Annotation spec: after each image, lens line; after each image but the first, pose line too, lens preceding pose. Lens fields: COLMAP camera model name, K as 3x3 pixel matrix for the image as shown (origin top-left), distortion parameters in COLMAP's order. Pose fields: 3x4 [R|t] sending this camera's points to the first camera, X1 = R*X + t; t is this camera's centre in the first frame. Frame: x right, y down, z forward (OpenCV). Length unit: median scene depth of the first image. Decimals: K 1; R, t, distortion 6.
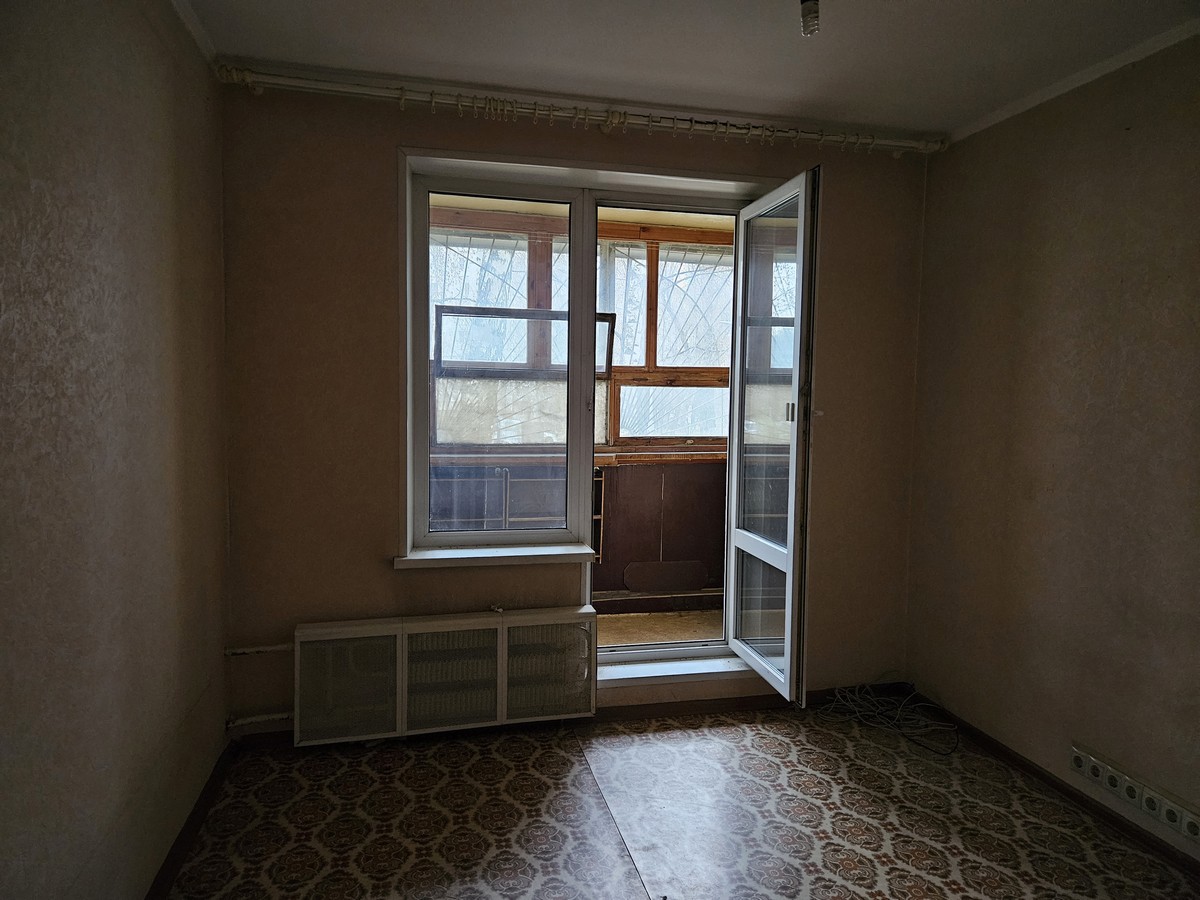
lens RADIAL K [[796.9, 0, 600.0], [0, 796.9, 450.0], [0, 0, 1]] dist [0.001389, 0.000264]
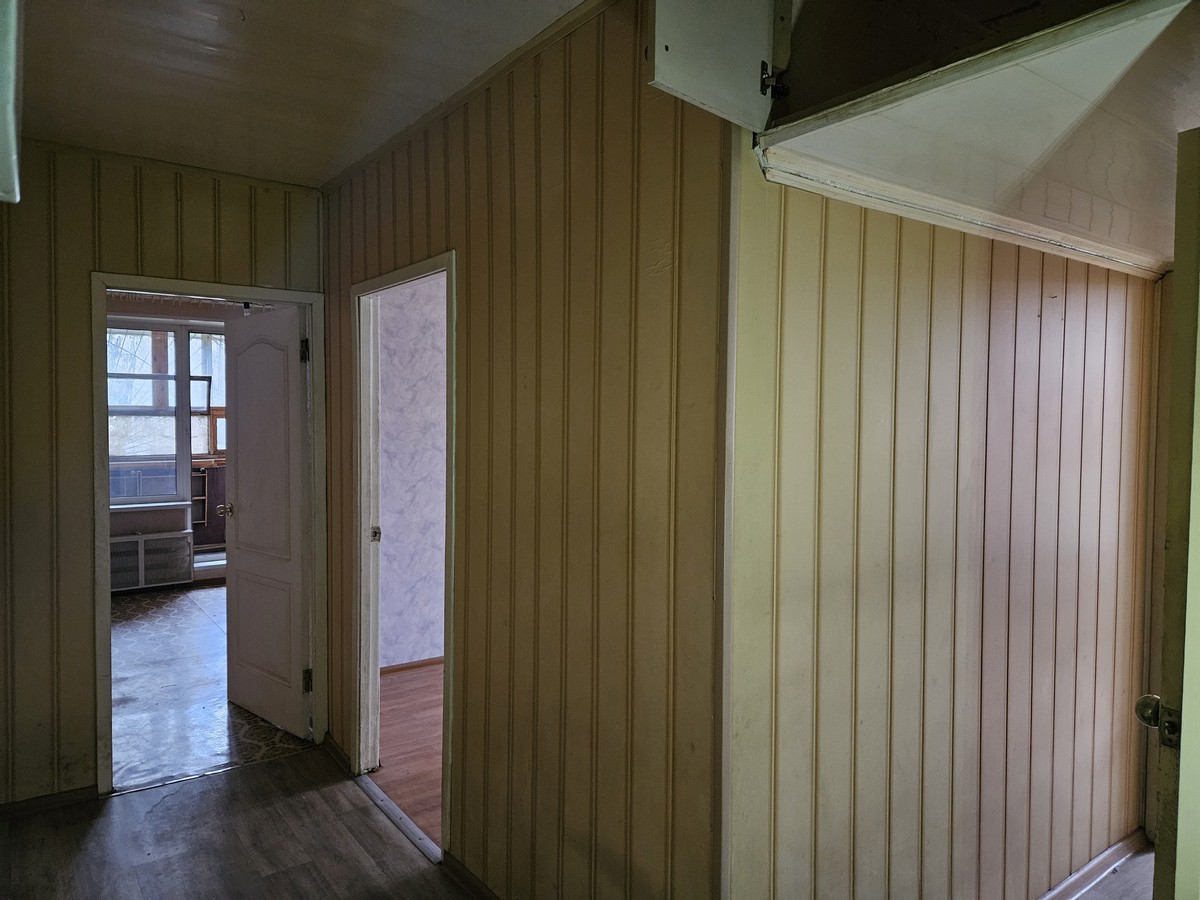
lens RADIAL K [[813.2, 0, 600.0], [0, 813.2, 450.0], [0, 0, 1]] dist [-0.028303, -0.000676]
pose [[0.918707, -0.028189, 0.393933, 0.106820], [0.043512, 0.998602, -0.030018, 0.079305], [-0.392536, 0.044718, 0.918649, -0.962864]]
